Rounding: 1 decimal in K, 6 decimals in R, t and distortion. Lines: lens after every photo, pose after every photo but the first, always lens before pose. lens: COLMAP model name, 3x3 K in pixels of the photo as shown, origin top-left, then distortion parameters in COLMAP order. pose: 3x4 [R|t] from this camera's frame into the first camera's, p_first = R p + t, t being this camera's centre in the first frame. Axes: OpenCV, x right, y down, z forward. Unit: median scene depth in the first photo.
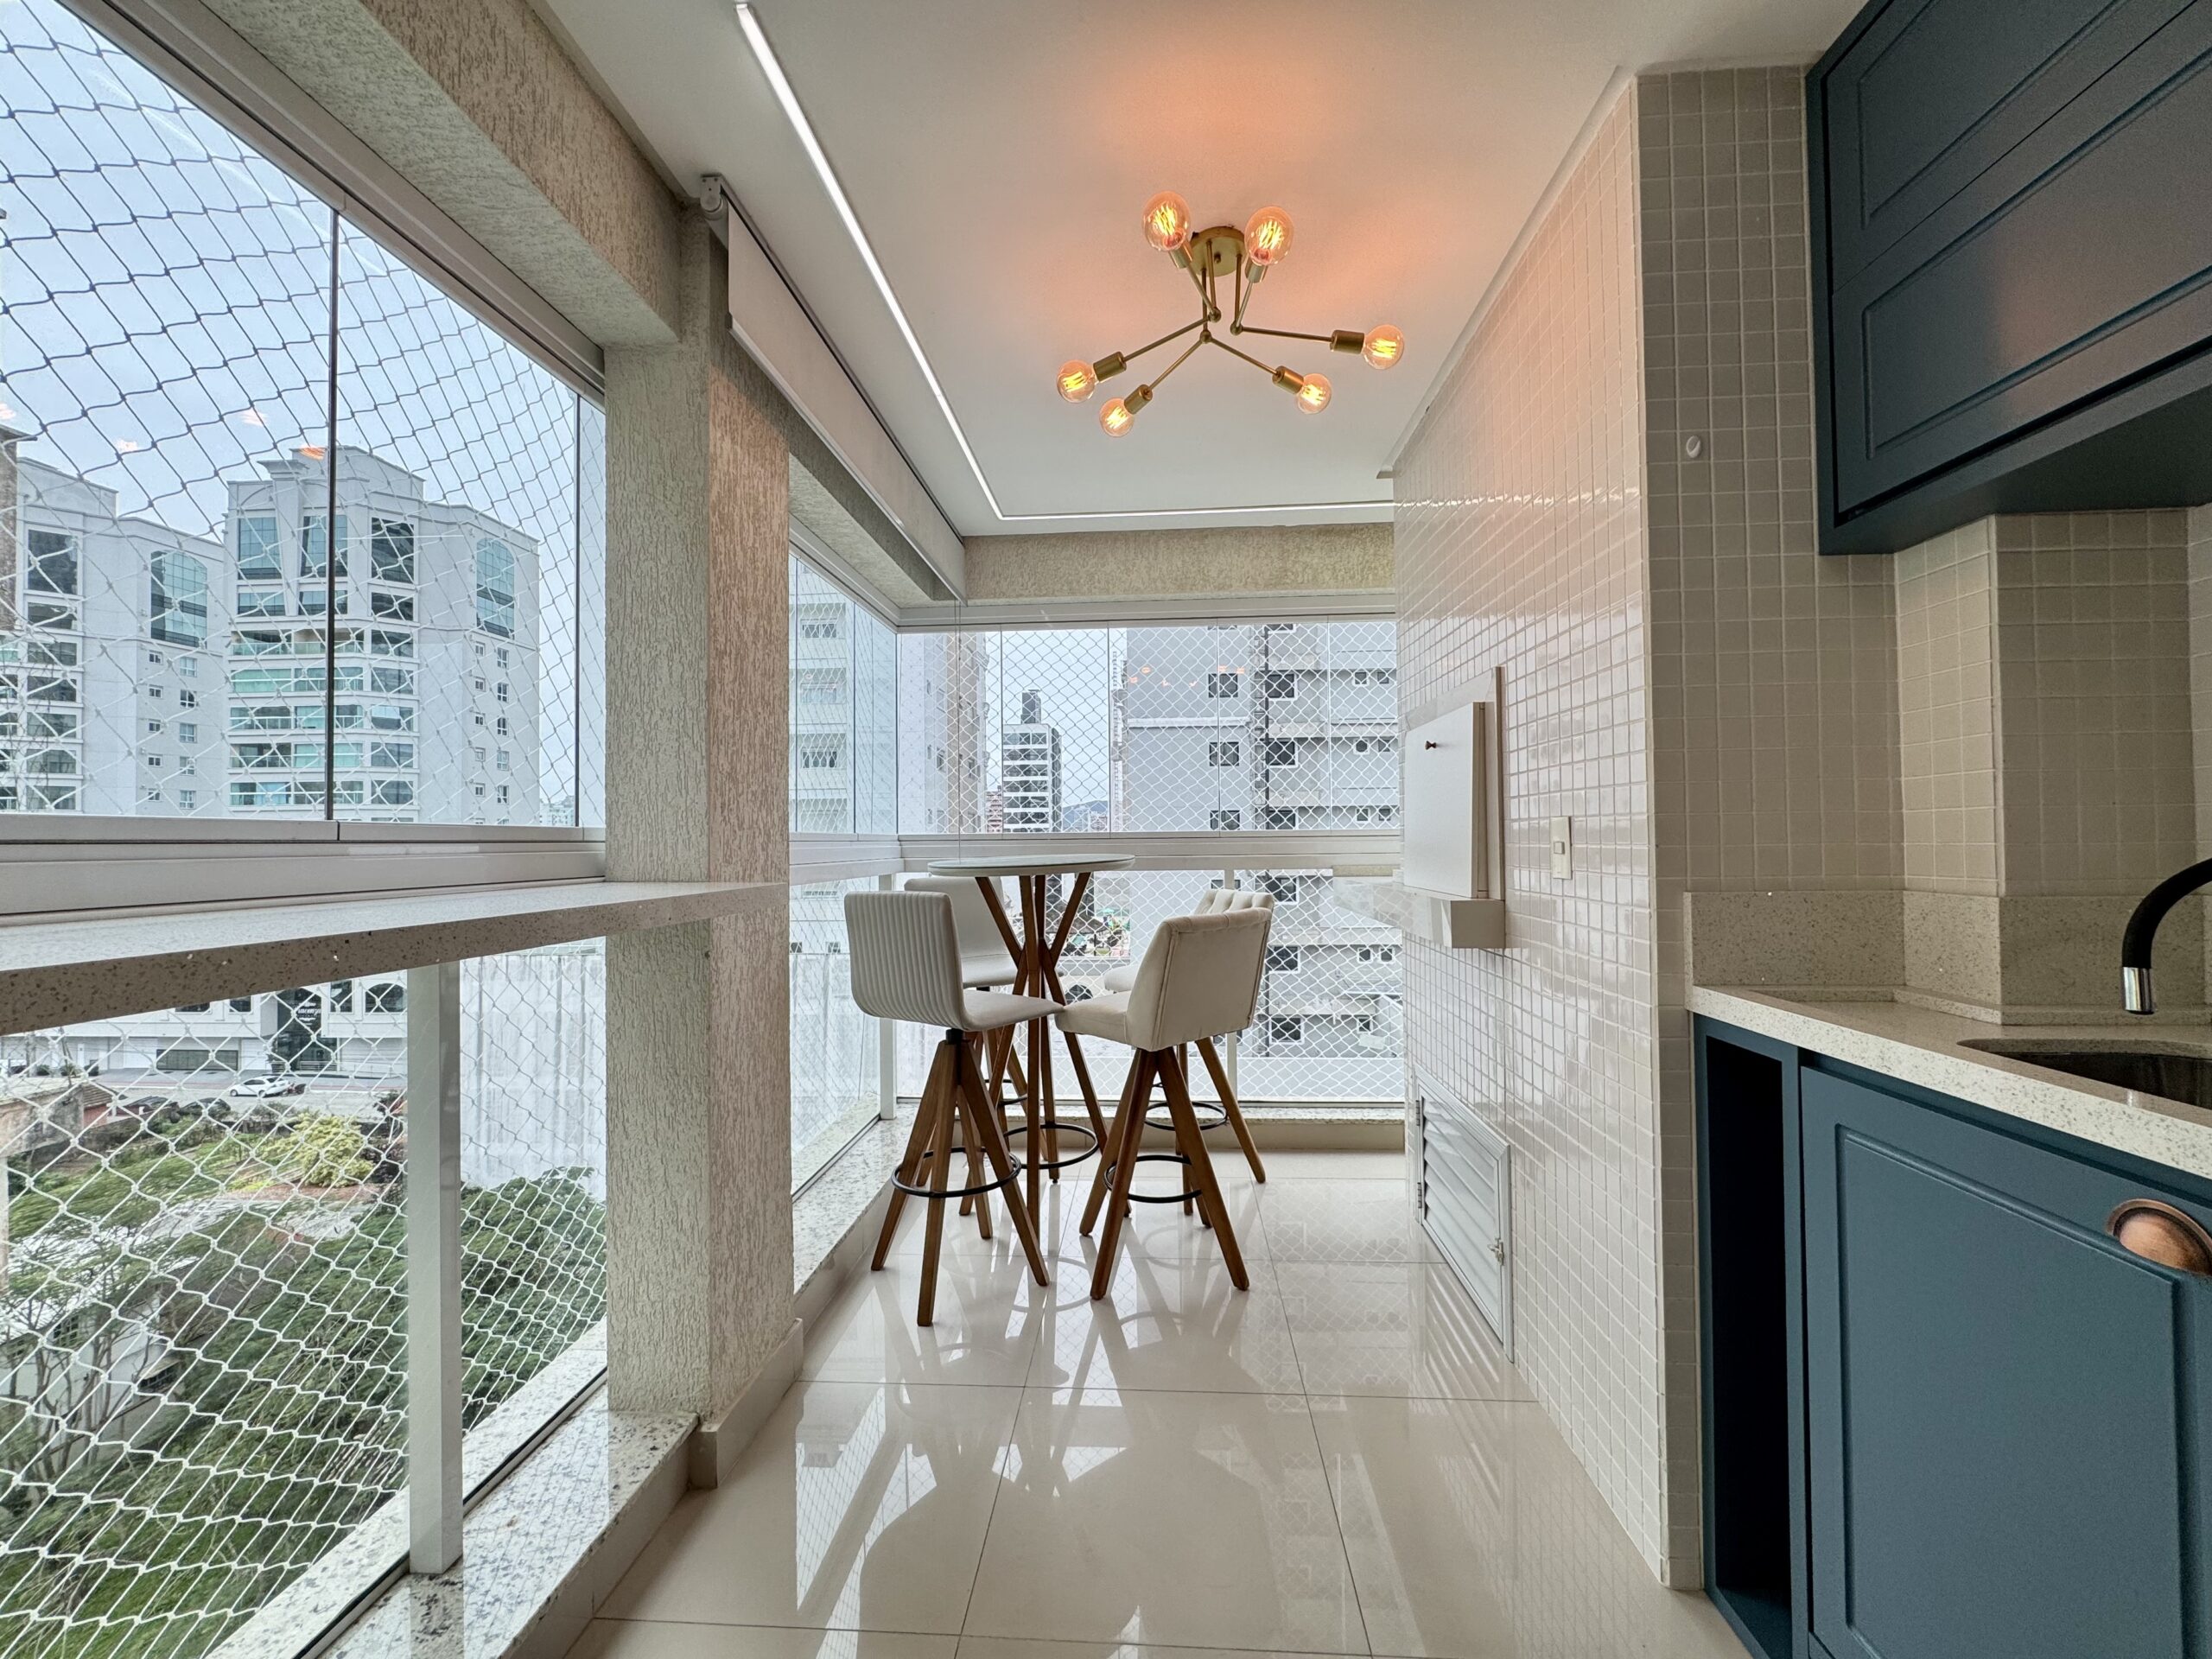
lens RADIAL K [[880.2, 0, 1103.7], [0, 880.2, 825.7], [0, 0, 1]] dist [-0.002904, -0.000363]
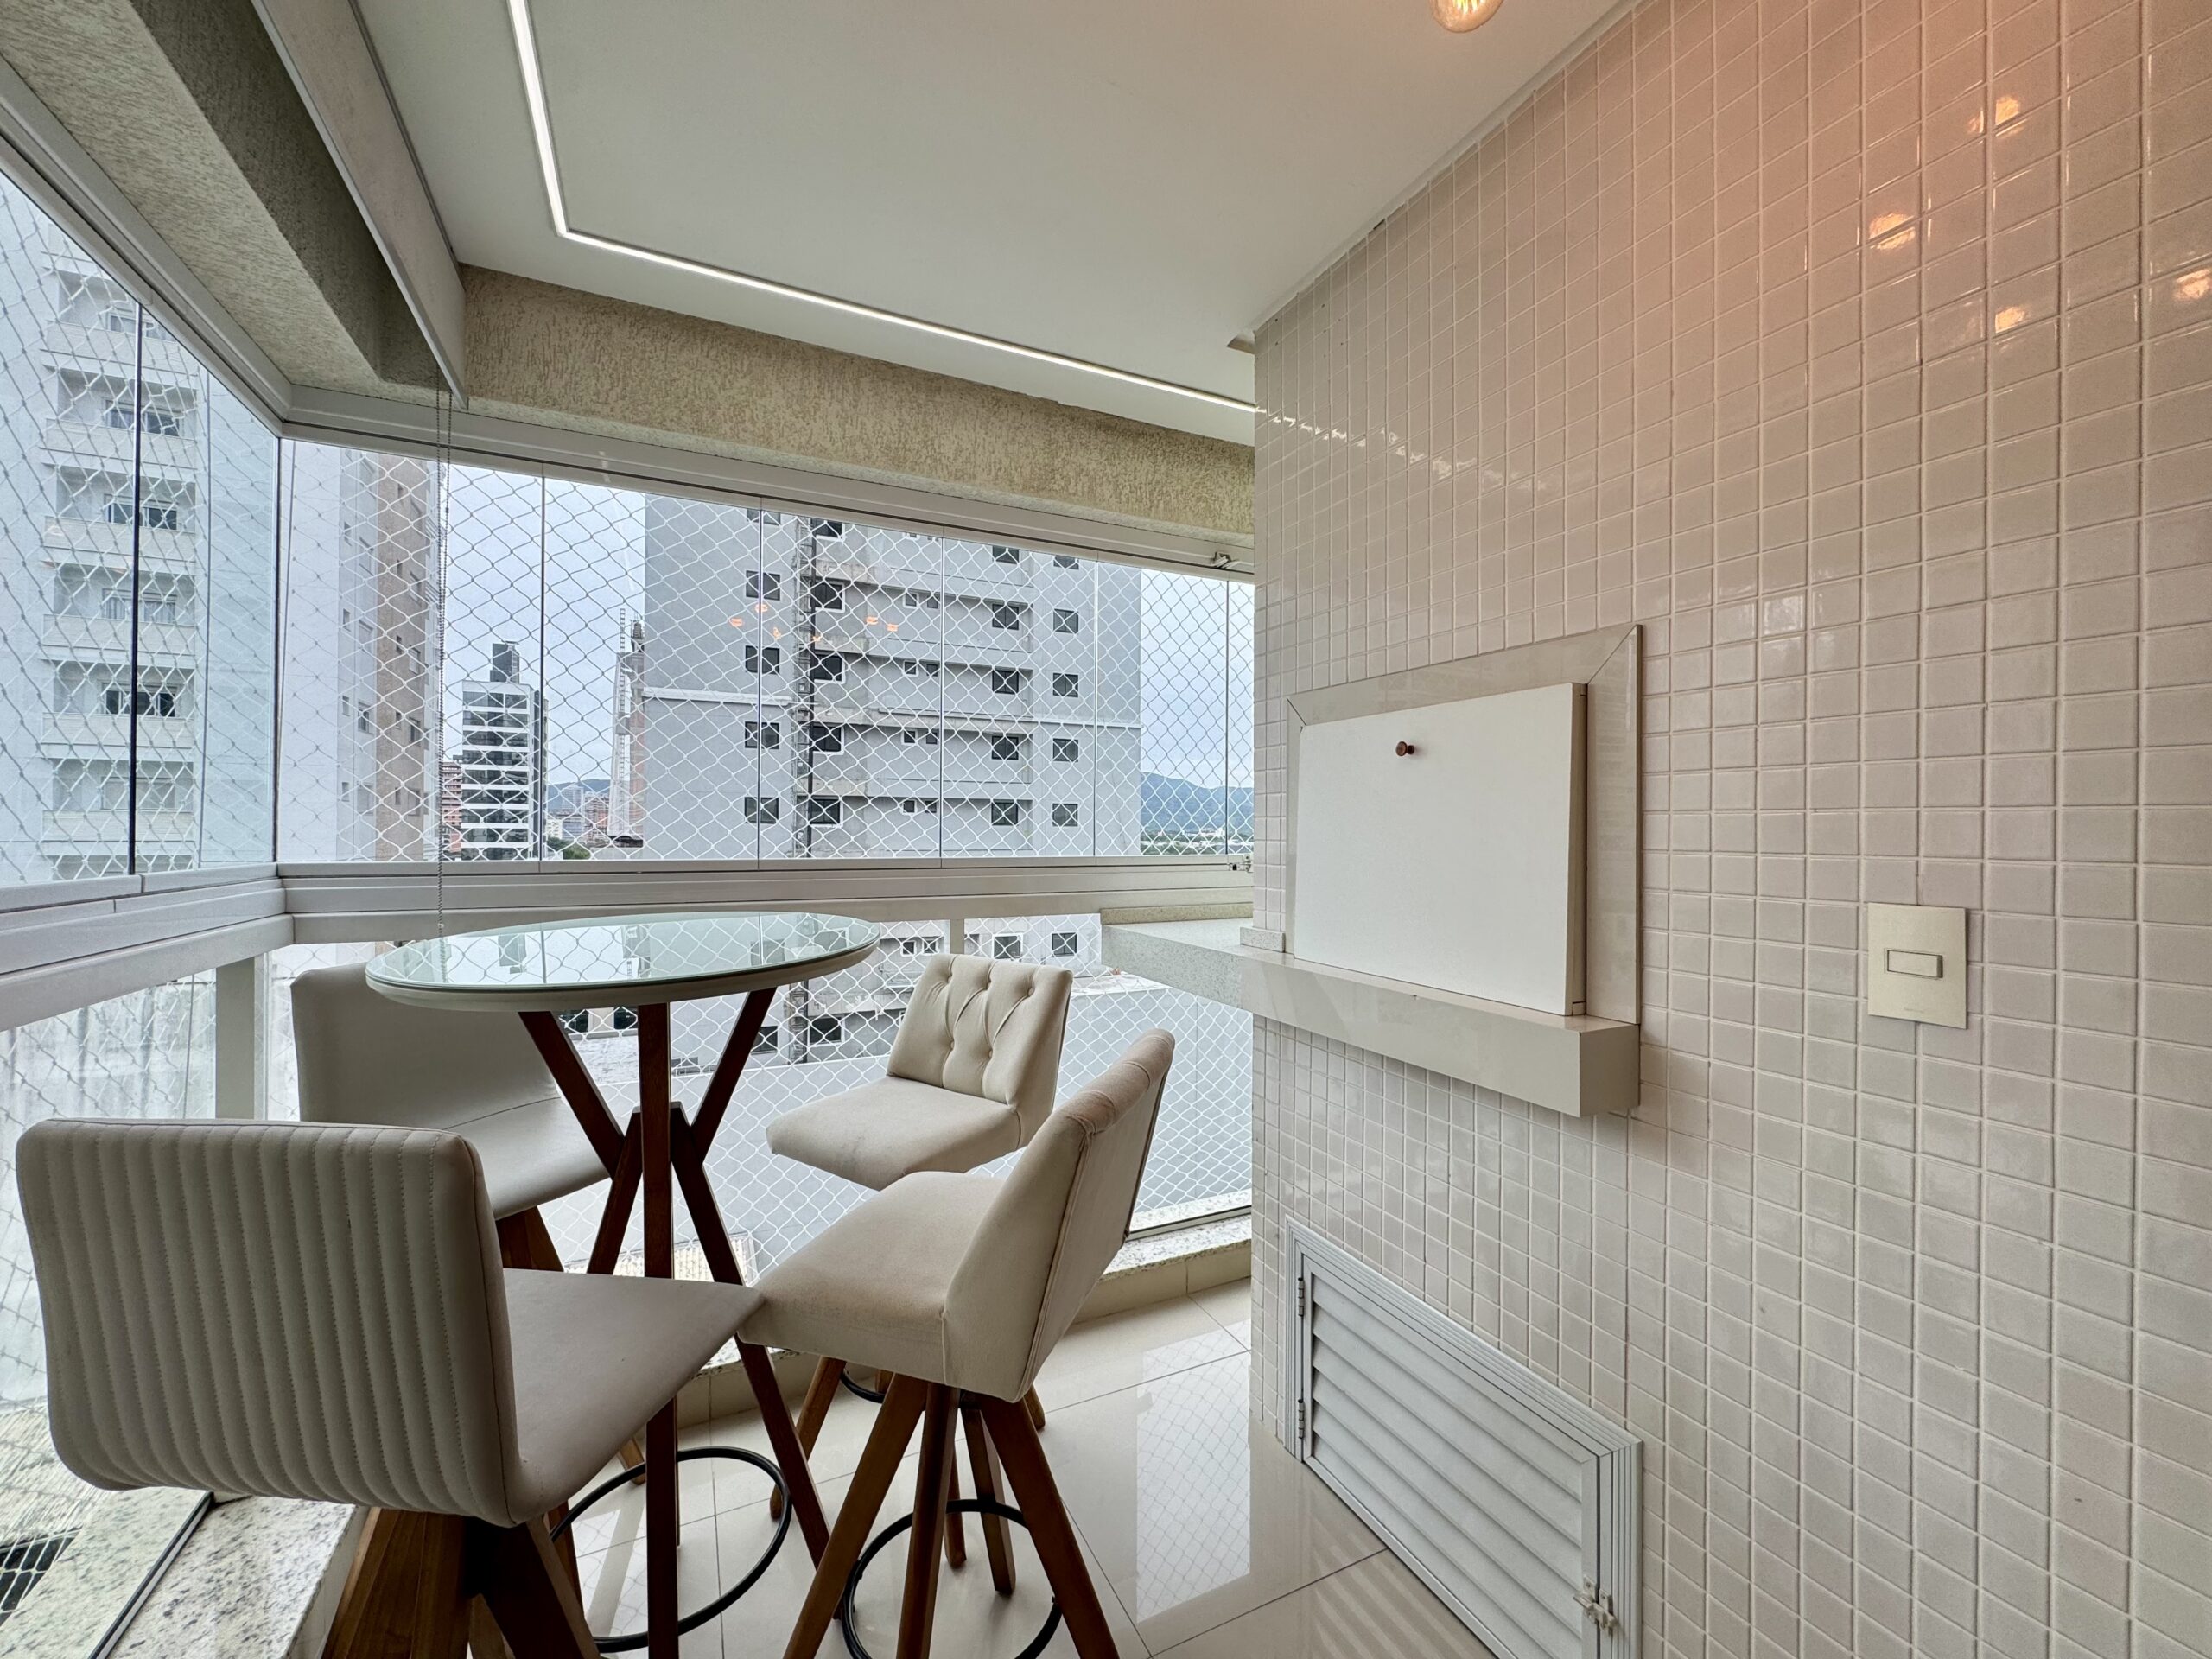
lens RADIAL K [[880.2, 0, 1103.7], [0, 880.2, 825.7], [0, 0, 1]] dist [-0.002904, -0.000363]
pose [[0.867633, 0.017014, 0.496914, -0.086673], [-0.023229, 0.999710, 0.006330, -0.024638], [-0.496662, -0.017036, 0.867777, 0.389740]]
